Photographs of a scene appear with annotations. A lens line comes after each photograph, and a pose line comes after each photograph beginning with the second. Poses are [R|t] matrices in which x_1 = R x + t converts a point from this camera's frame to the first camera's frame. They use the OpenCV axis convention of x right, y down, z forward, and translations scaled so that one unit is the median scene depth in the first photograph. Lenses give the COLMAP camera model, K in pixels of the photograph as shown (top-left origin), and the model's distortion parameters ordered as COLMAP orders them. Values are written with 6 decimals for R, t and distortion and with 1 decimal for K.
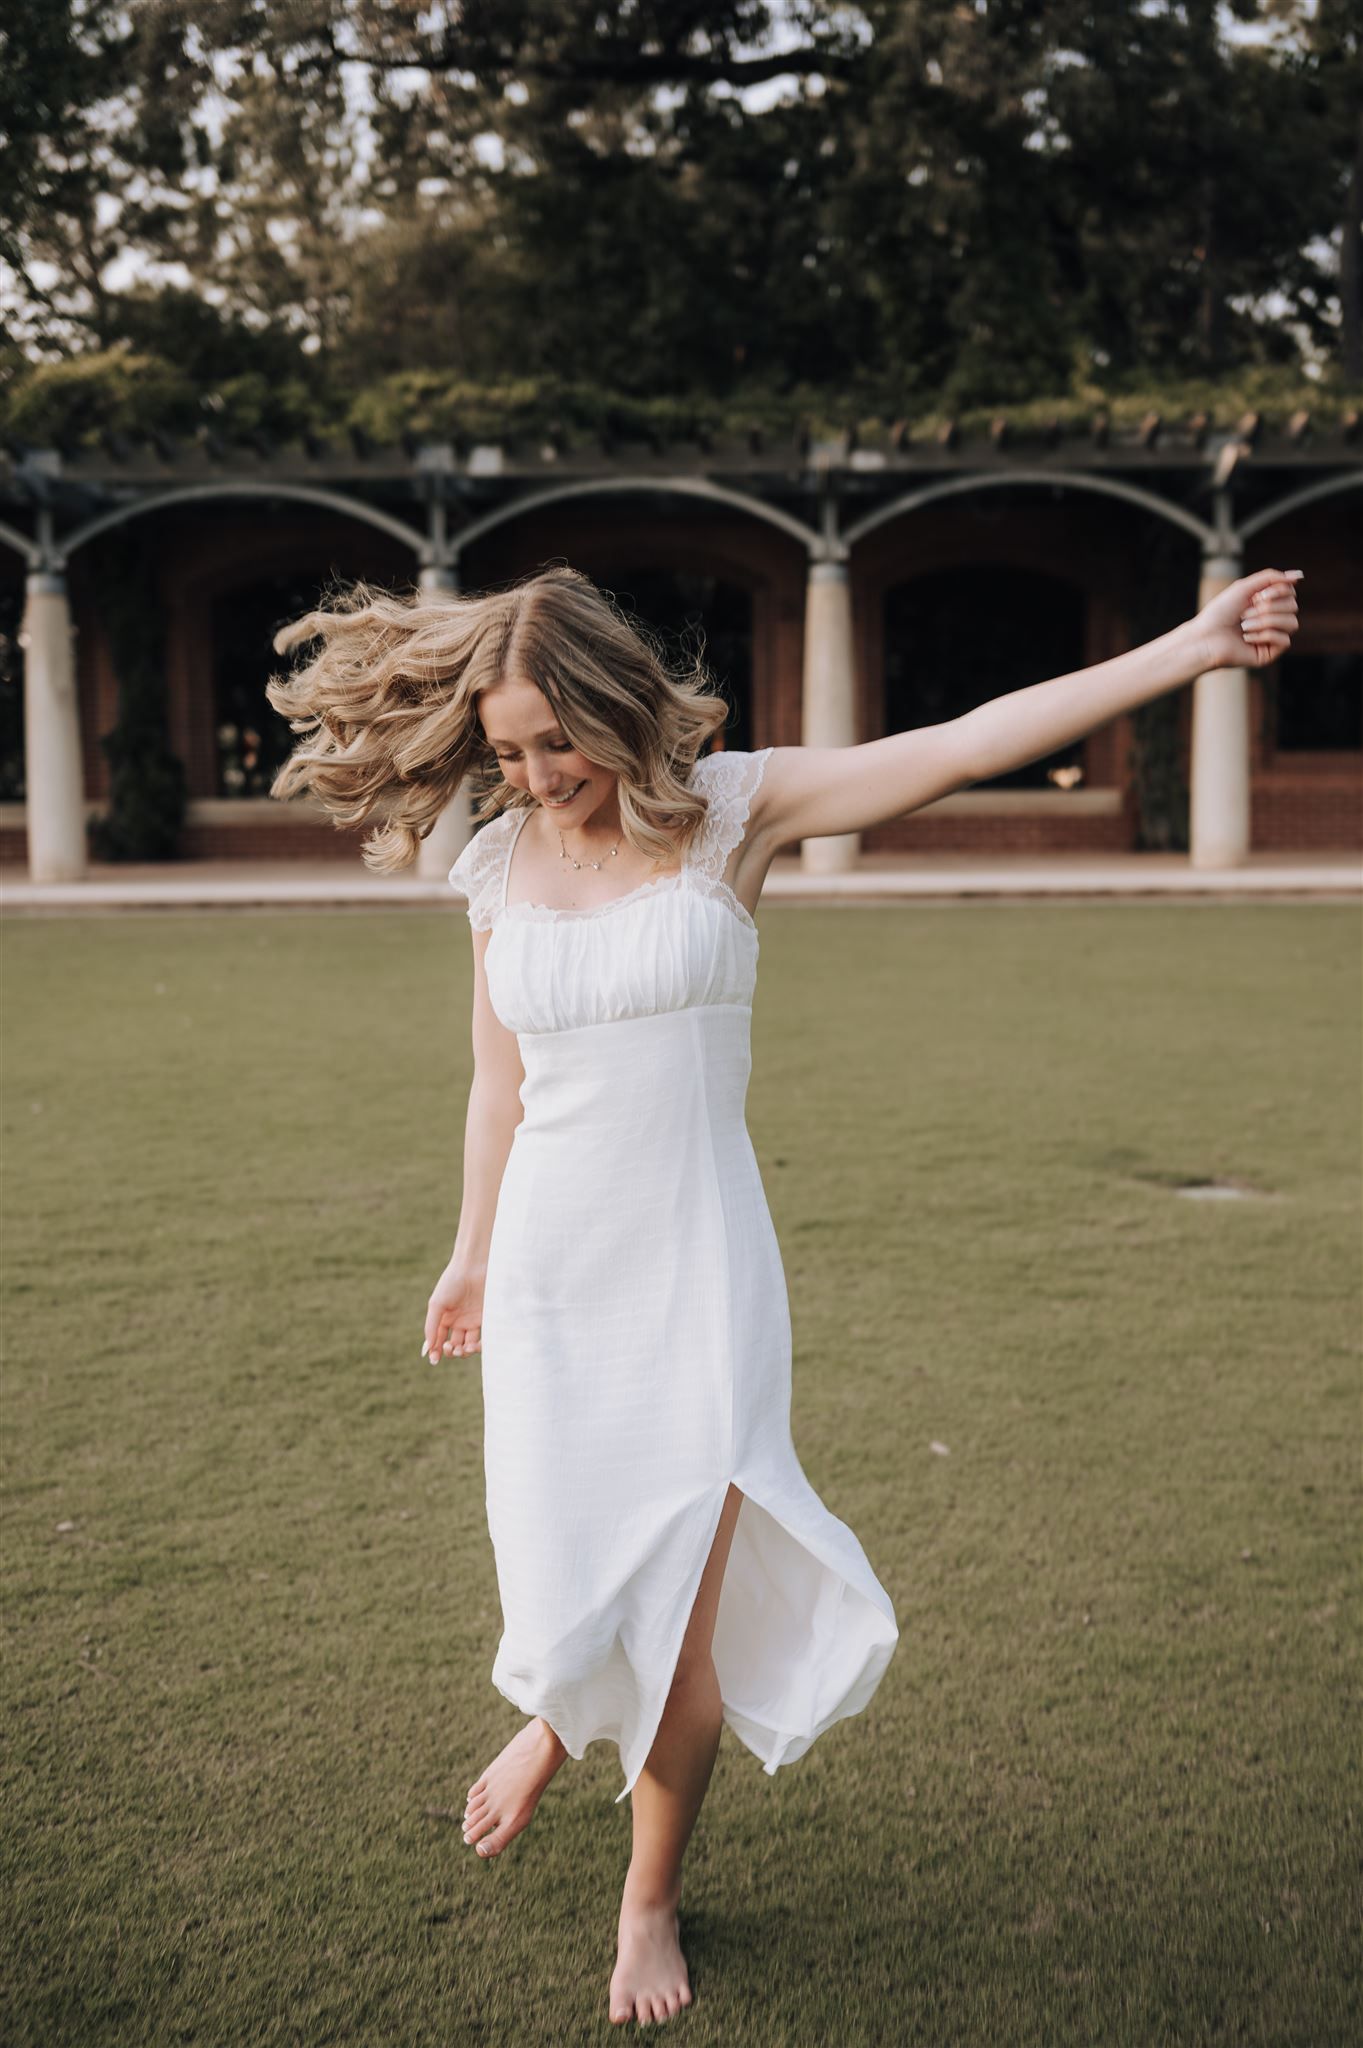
lens RADIAL K [[2379.5, 0, 681.5], [0, 2379.5, 1024.0], [0, 0, 1]] dist [0.003199, -0.004133]
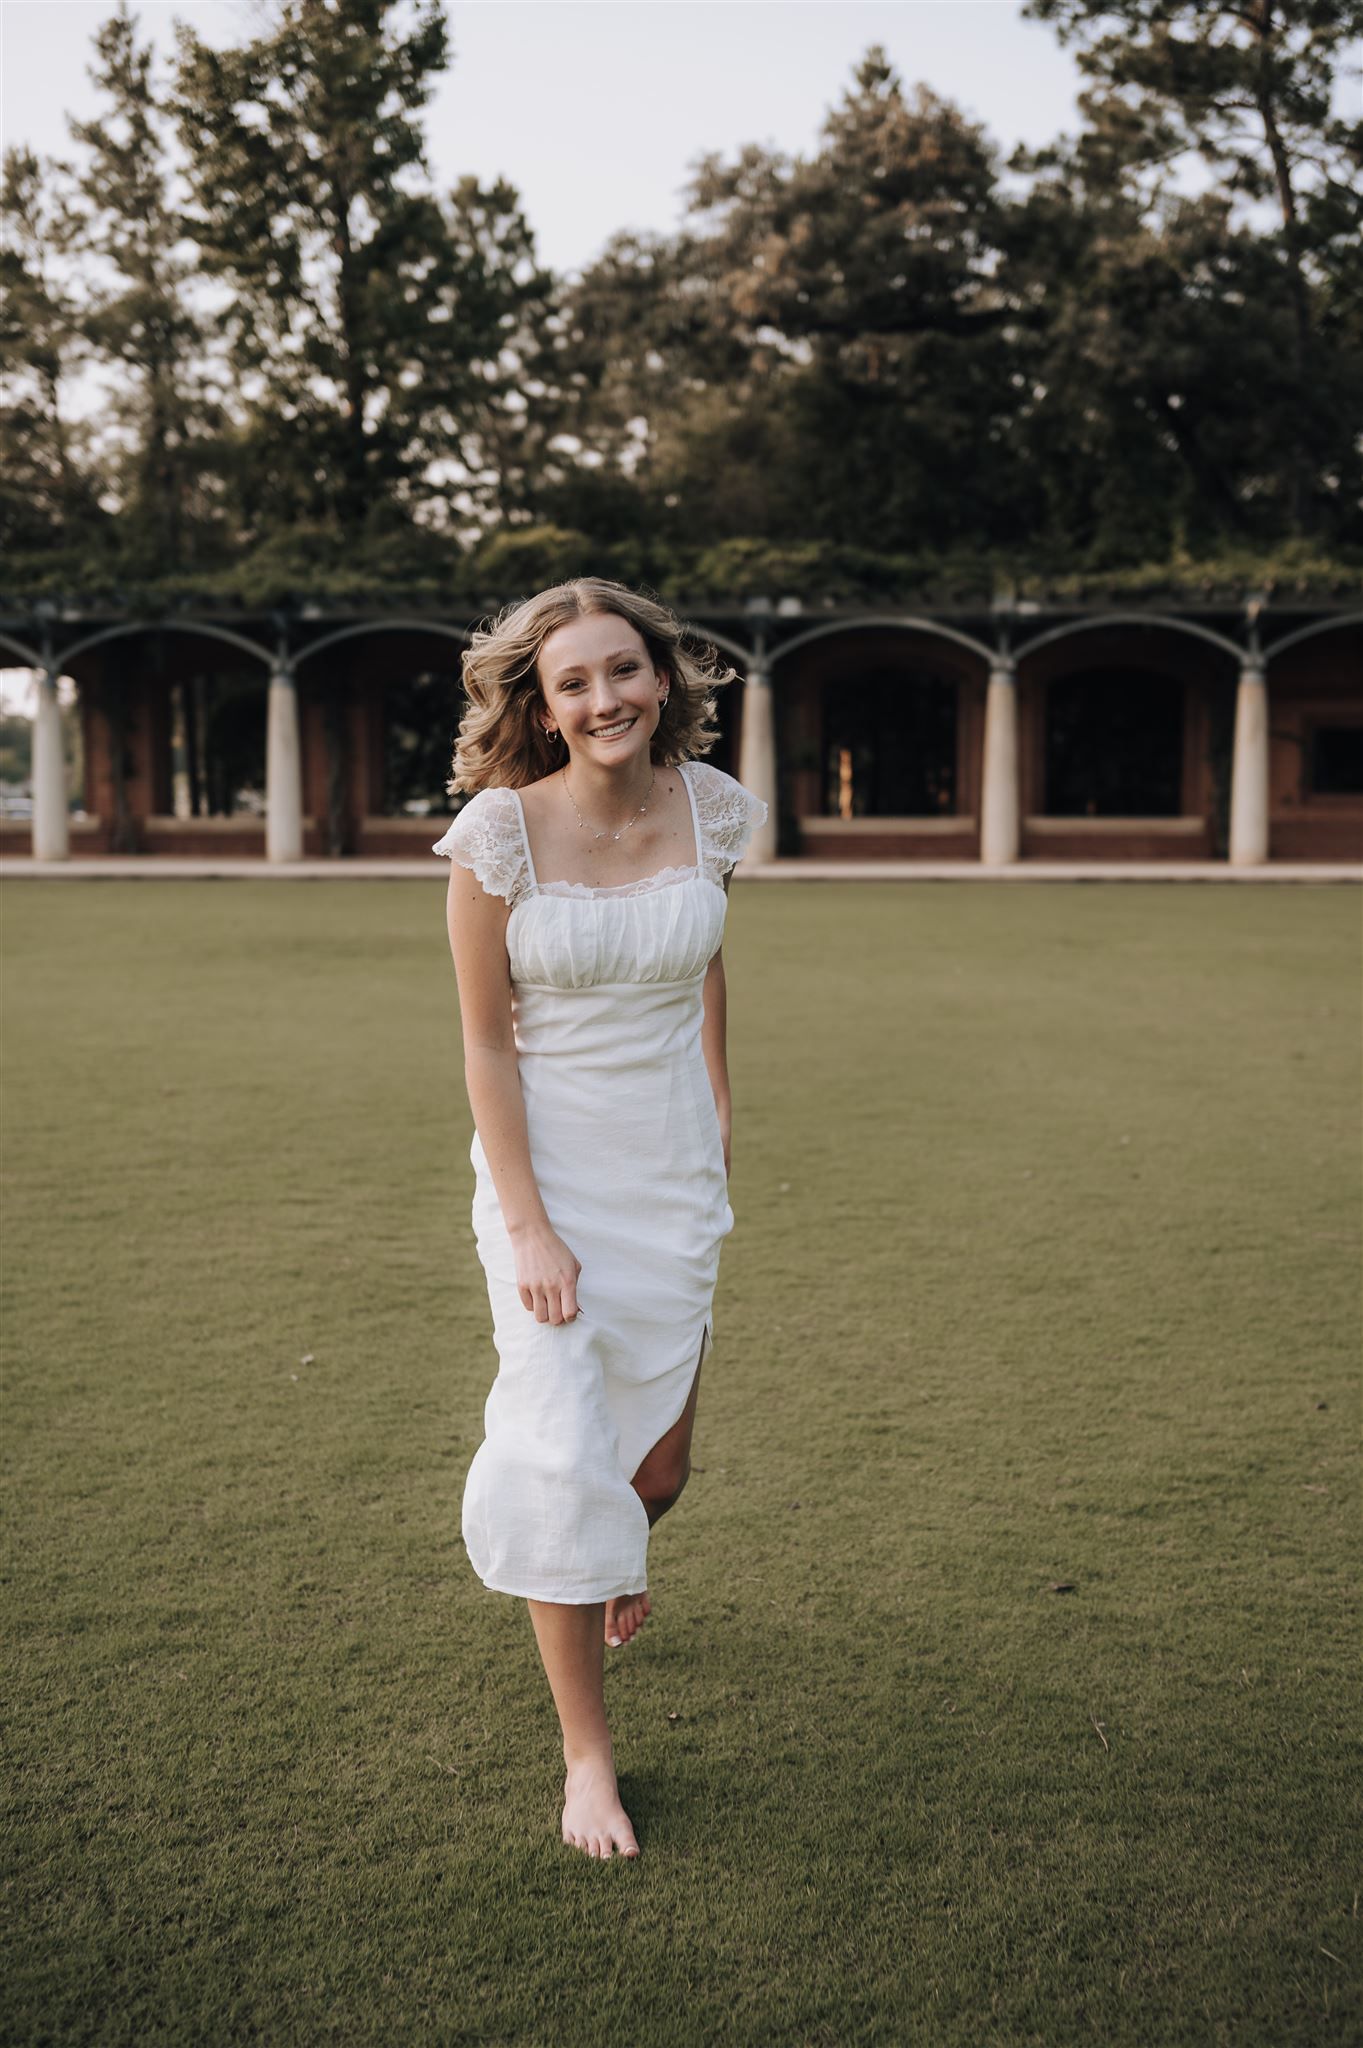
lens RADIAL K [[2183.4, 0, 692.2], [0, 2183.4, 993.3], [0, 0, 1]] dist [0.001101, -0.003336]
pose [[0.994565, 0.021725, -0.101825, 0.008081], [-0.023934, 0.999503, -0.020522, 0.054061], [0.101328, 0.022848, 0.994591, -0.444183]]
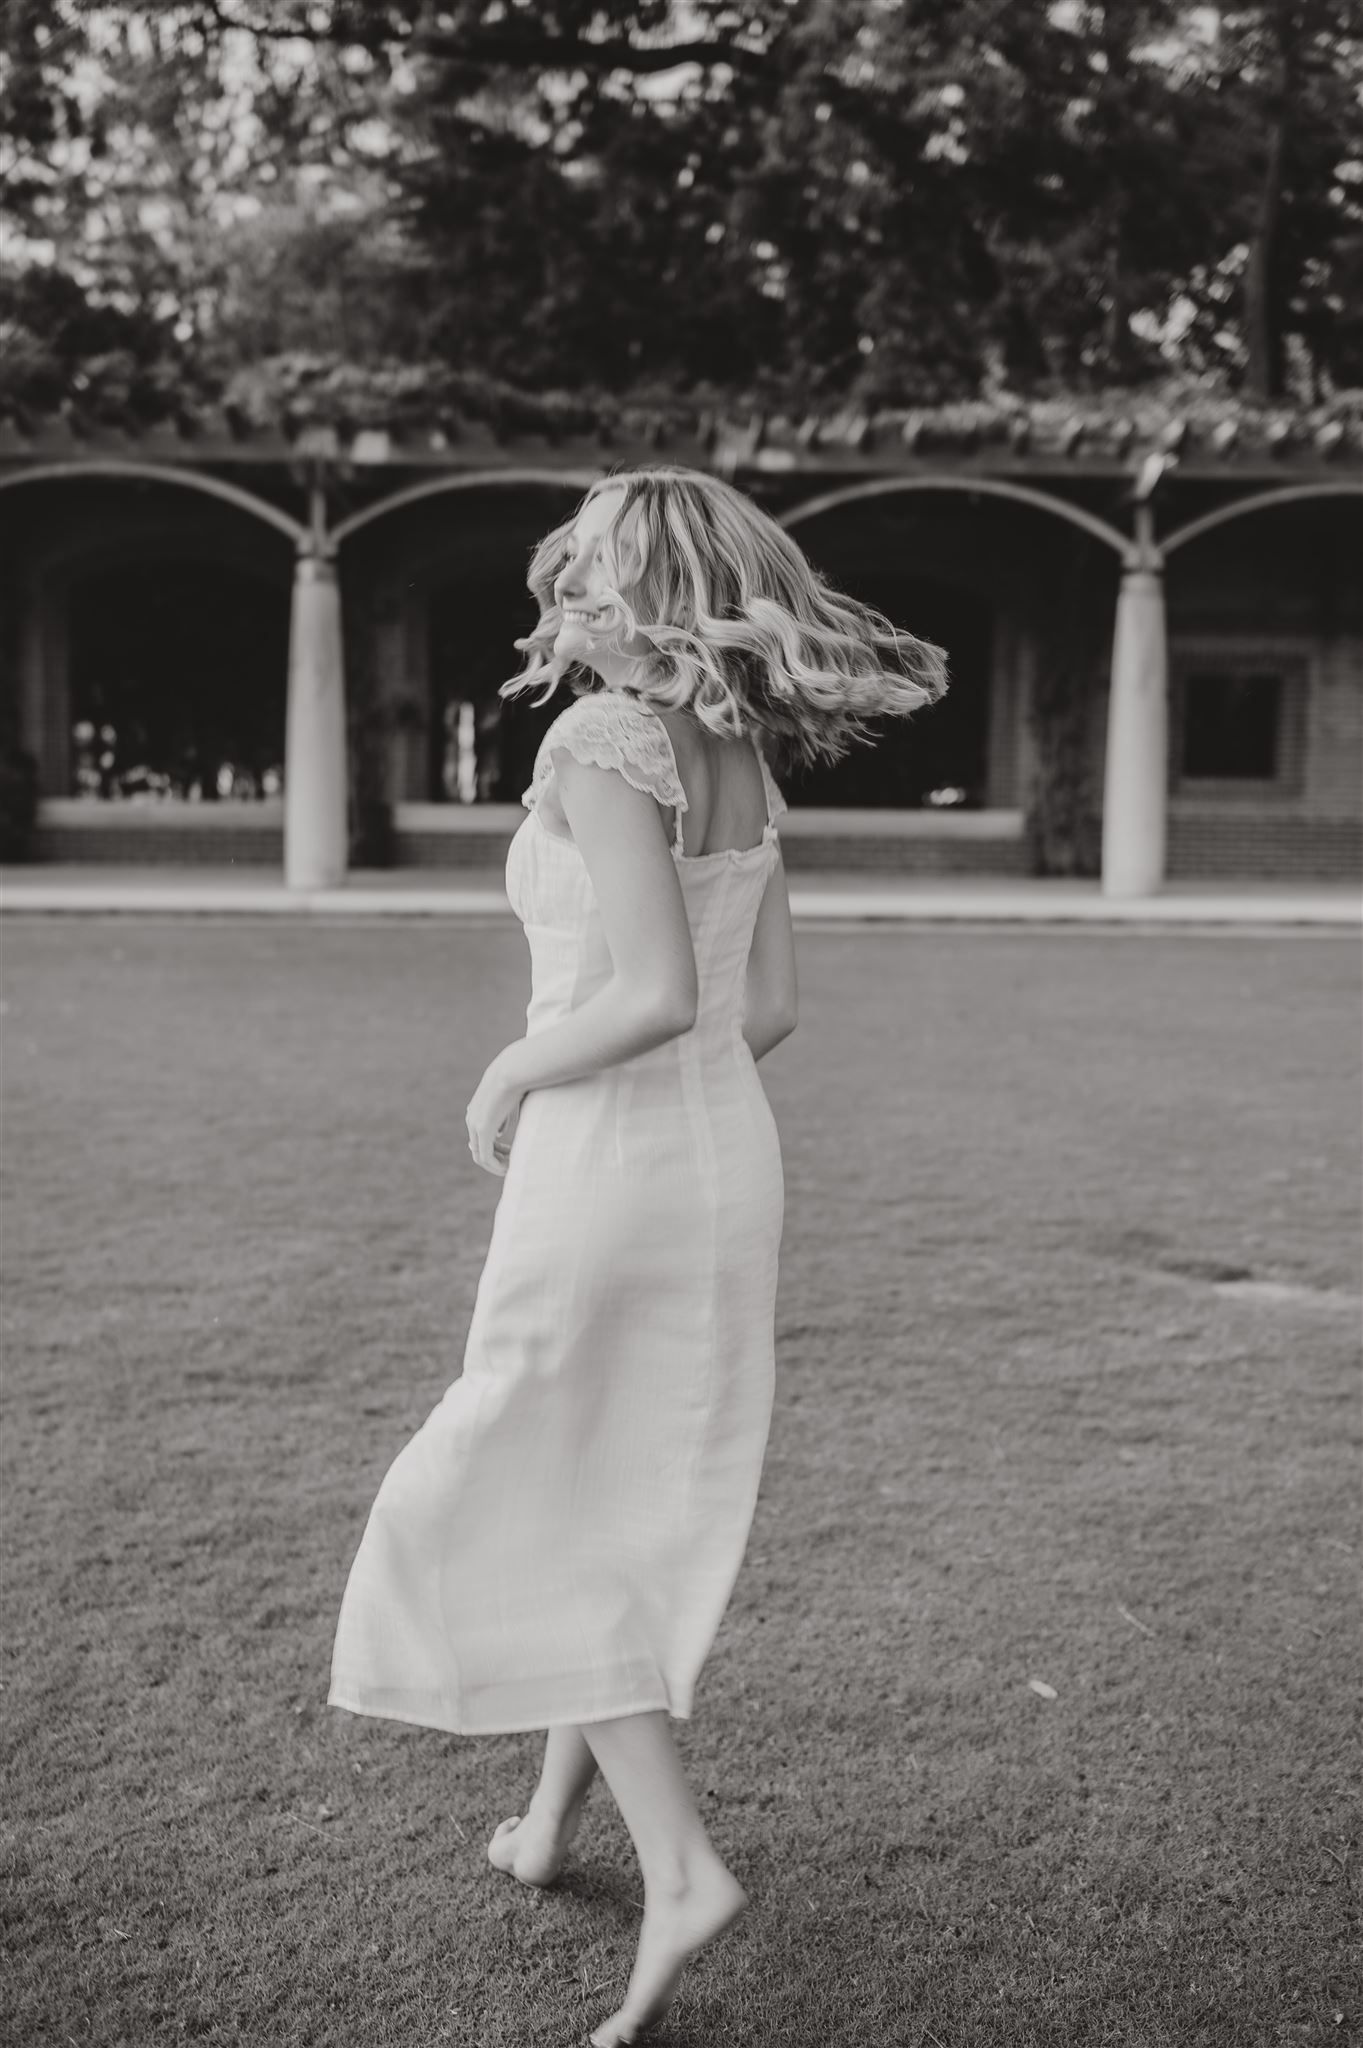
lens RADIAL K [[2419.4, 0, 687.7], [0, 2419.4, 960.4], [0, 0, 1]] dist [0.004288, 0.013137]
pose [[0.998056, 0.020504, 0.058862, -0.008914], [-0.018527, 0.999252, -0.033934, -0.003645], [-0.059513, 0.032777, 0.997689, 0.042773]]
